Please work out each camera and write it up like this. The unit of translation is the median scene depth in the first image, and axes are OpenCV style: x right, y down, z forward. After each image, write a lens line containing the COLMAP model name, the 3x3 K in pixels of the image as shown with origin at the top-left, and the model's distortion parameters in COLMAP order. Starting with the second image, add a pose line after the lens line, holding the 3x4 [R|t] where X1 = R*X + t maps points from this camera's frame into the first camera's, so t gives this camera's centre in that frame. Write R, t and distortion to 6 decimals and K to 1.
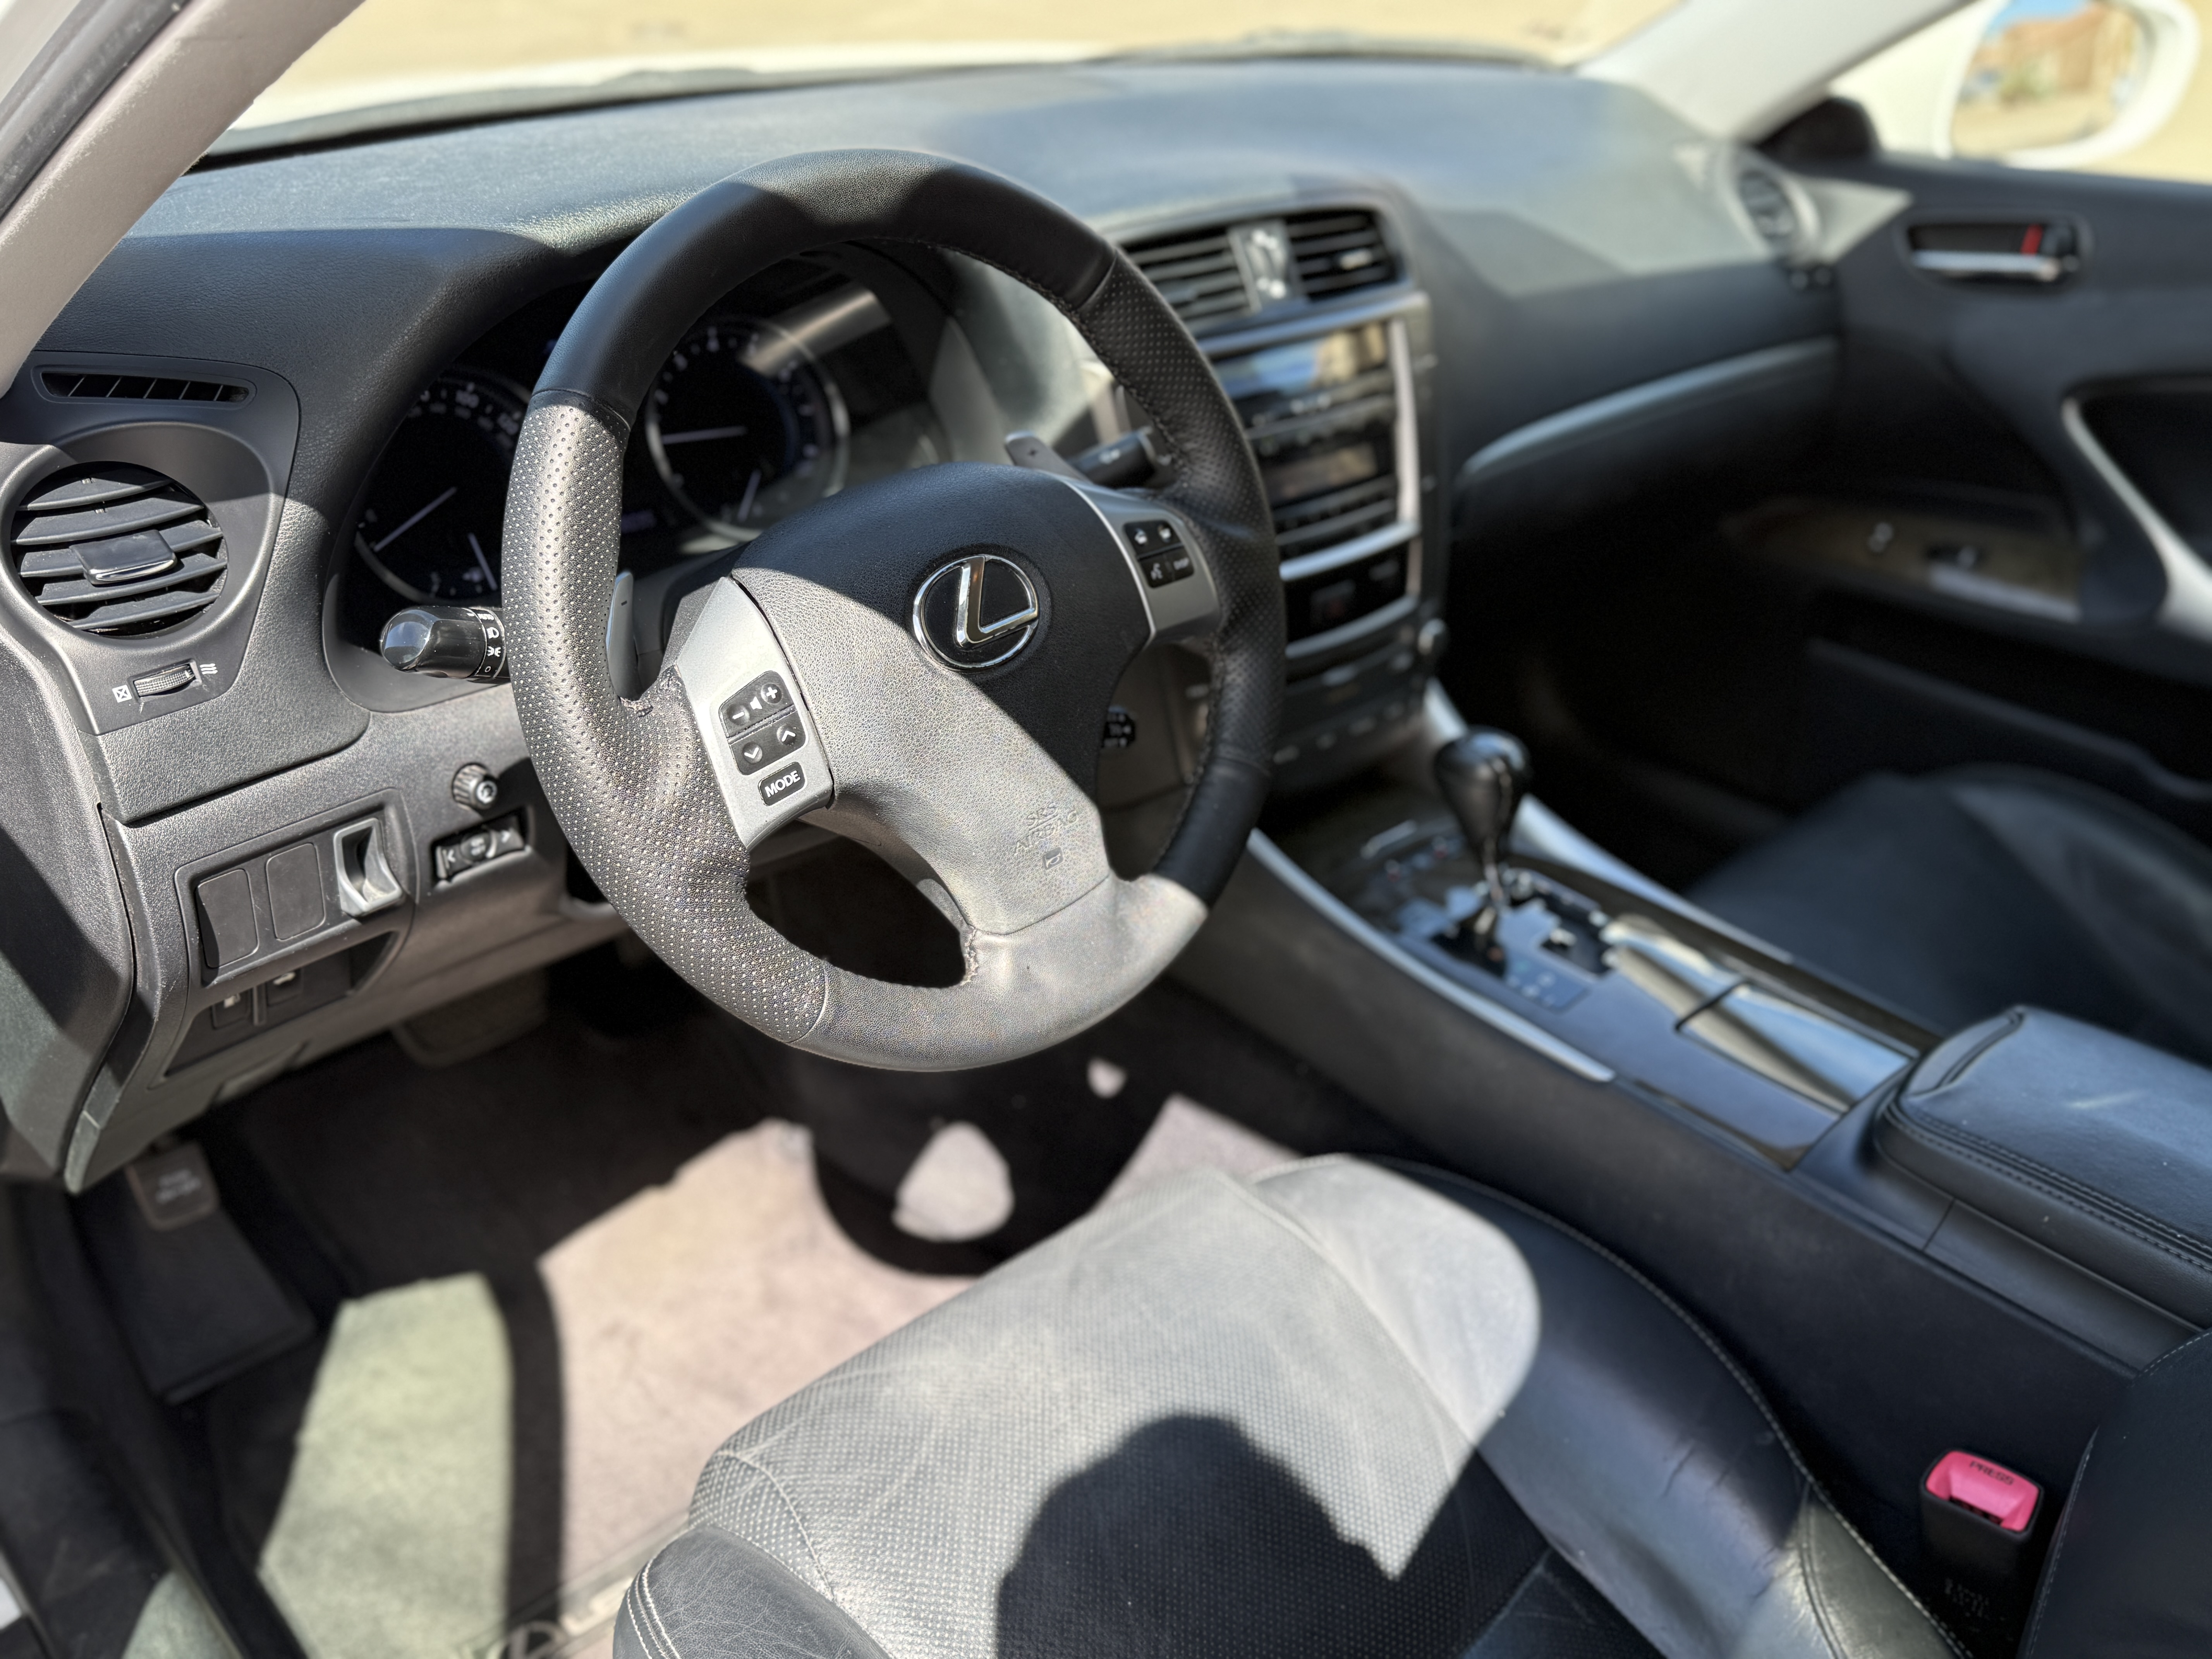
lens RADIAL K [[1799.7, 0, 1102.4], [0, 1799.7, 781.0], [0, 0, 1]] dist [0.111065, -0.179518]
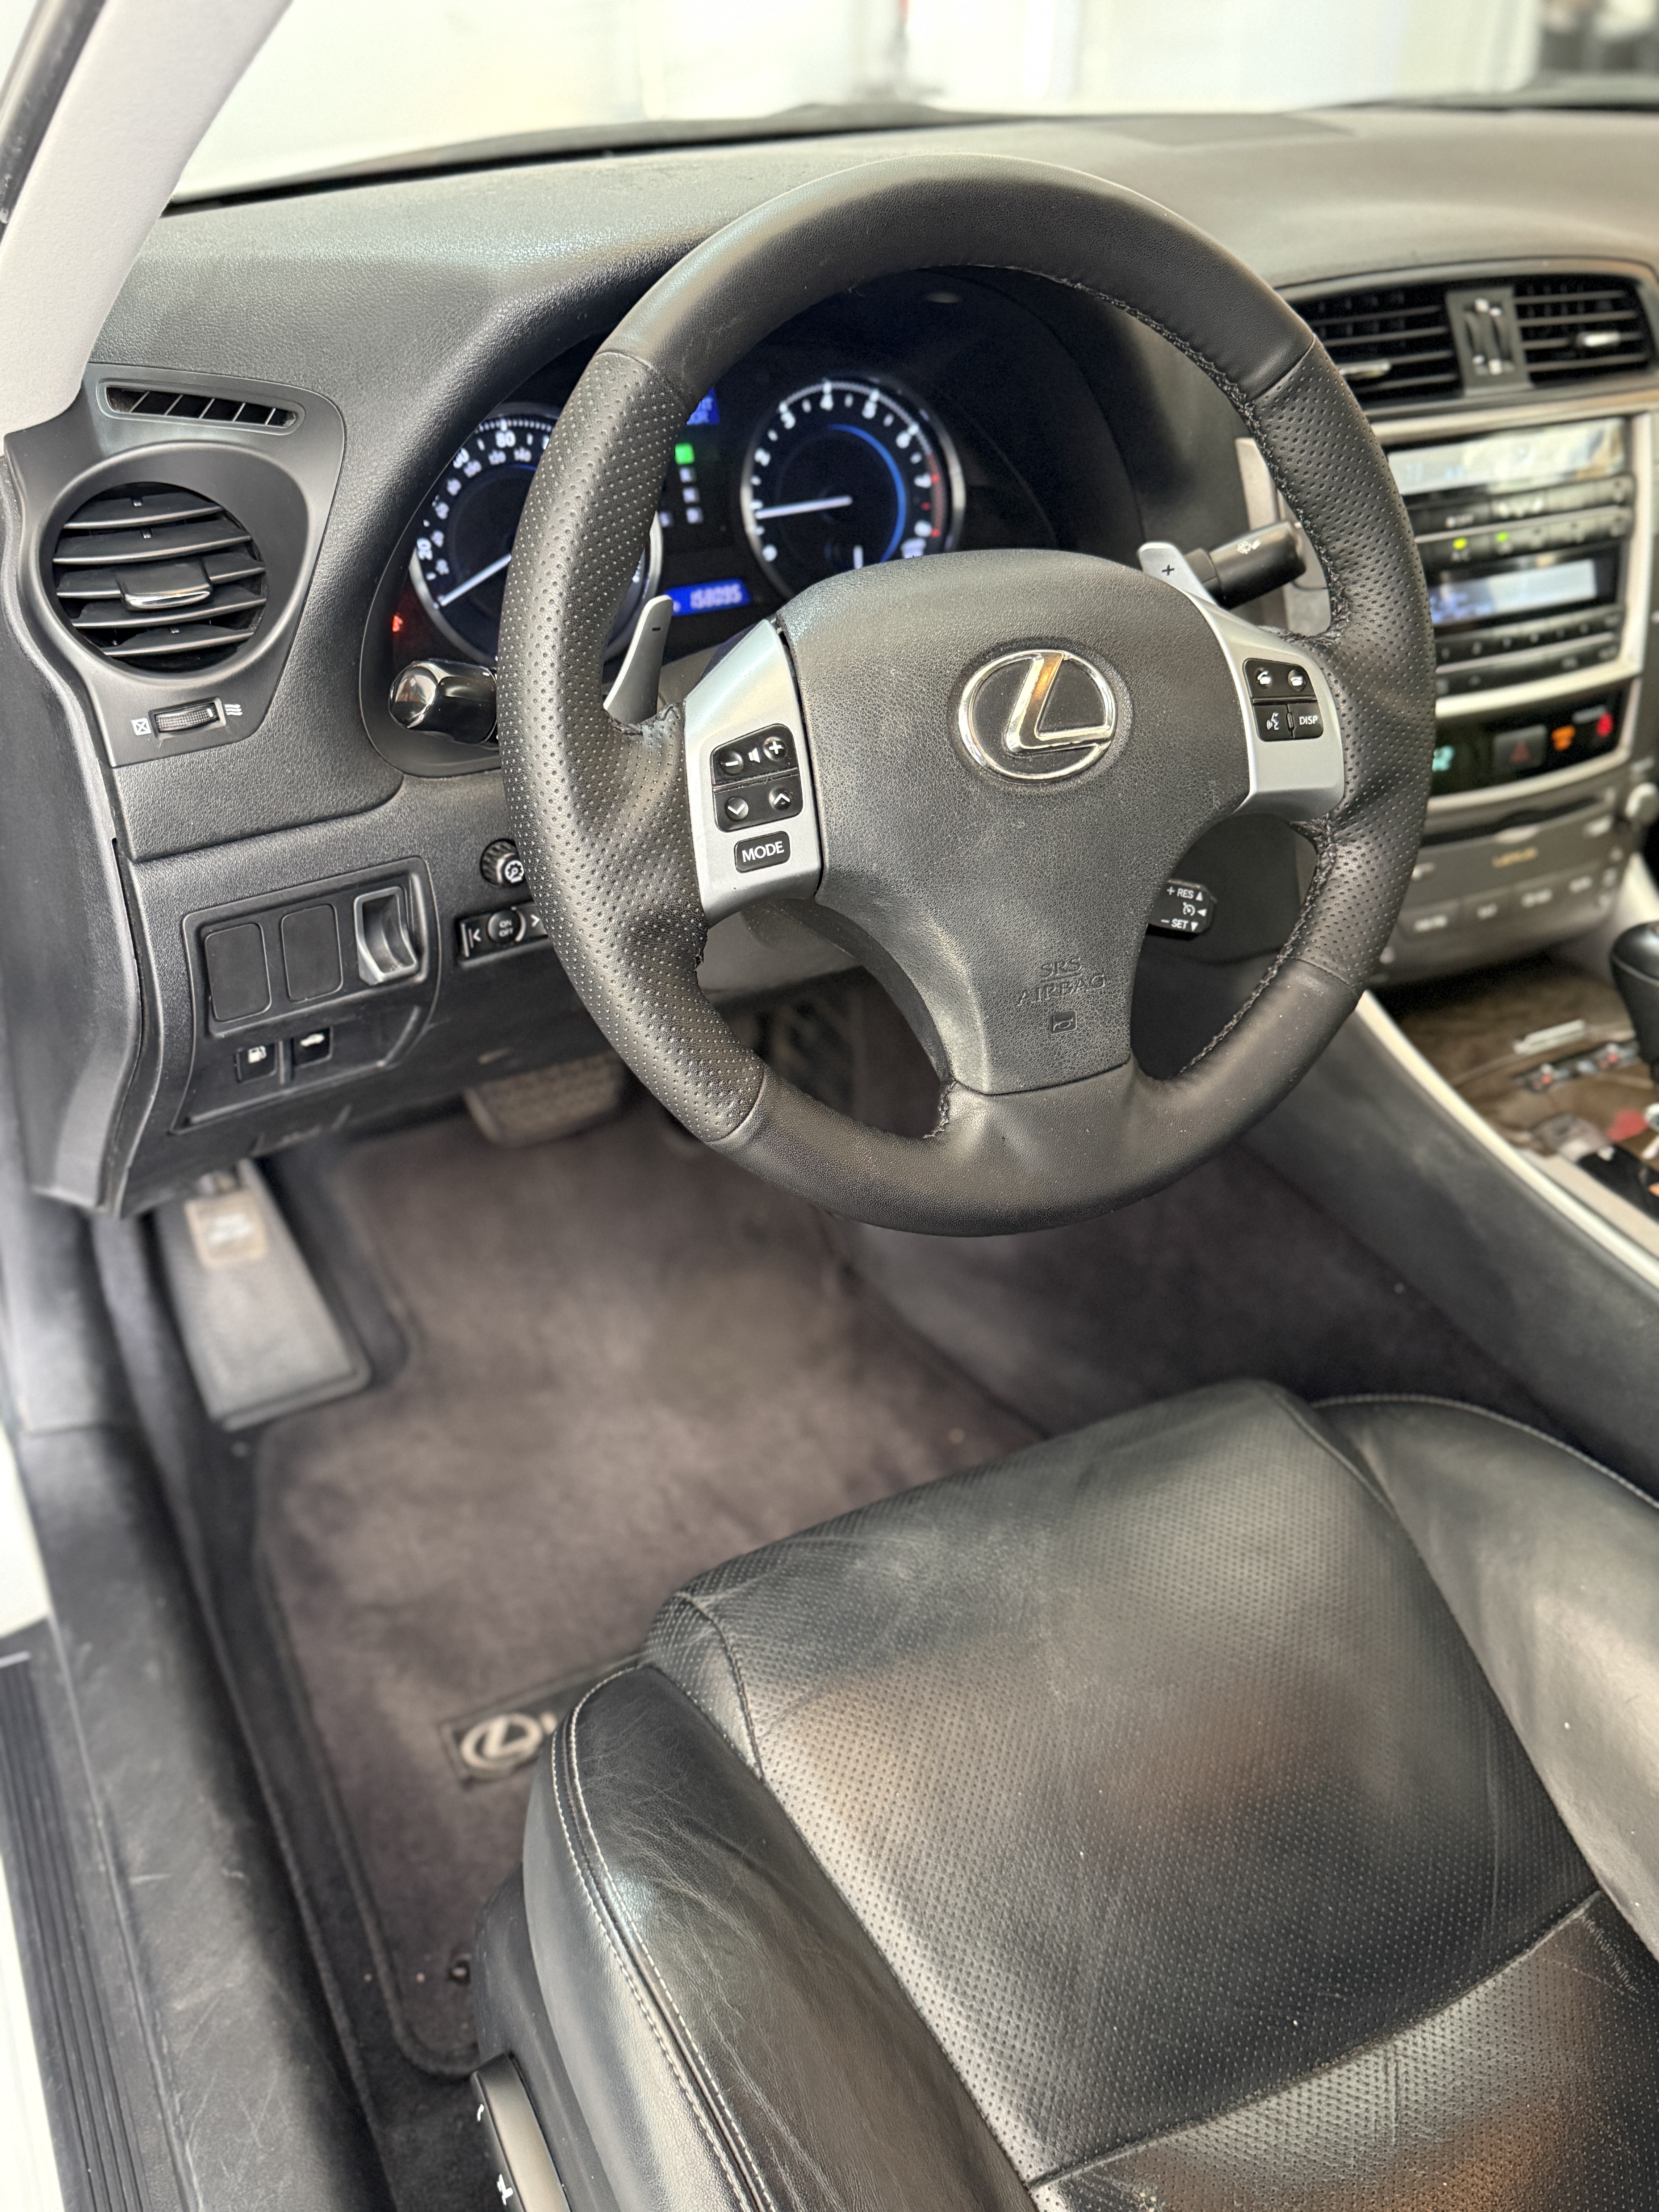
lens RADIAL K [[1839.6, 0, 829.5], [0, 1839.6, 1058.7], [0, 0, 1]] dist [0.156717, -0.363093]
pose [[0.966113, 0.122545, -0.227174, 0.048531], [-0.104161, 0.990364, 0.091264, -0.001916], [0.236169, -0.064508, 0.969568, 0.101641]]
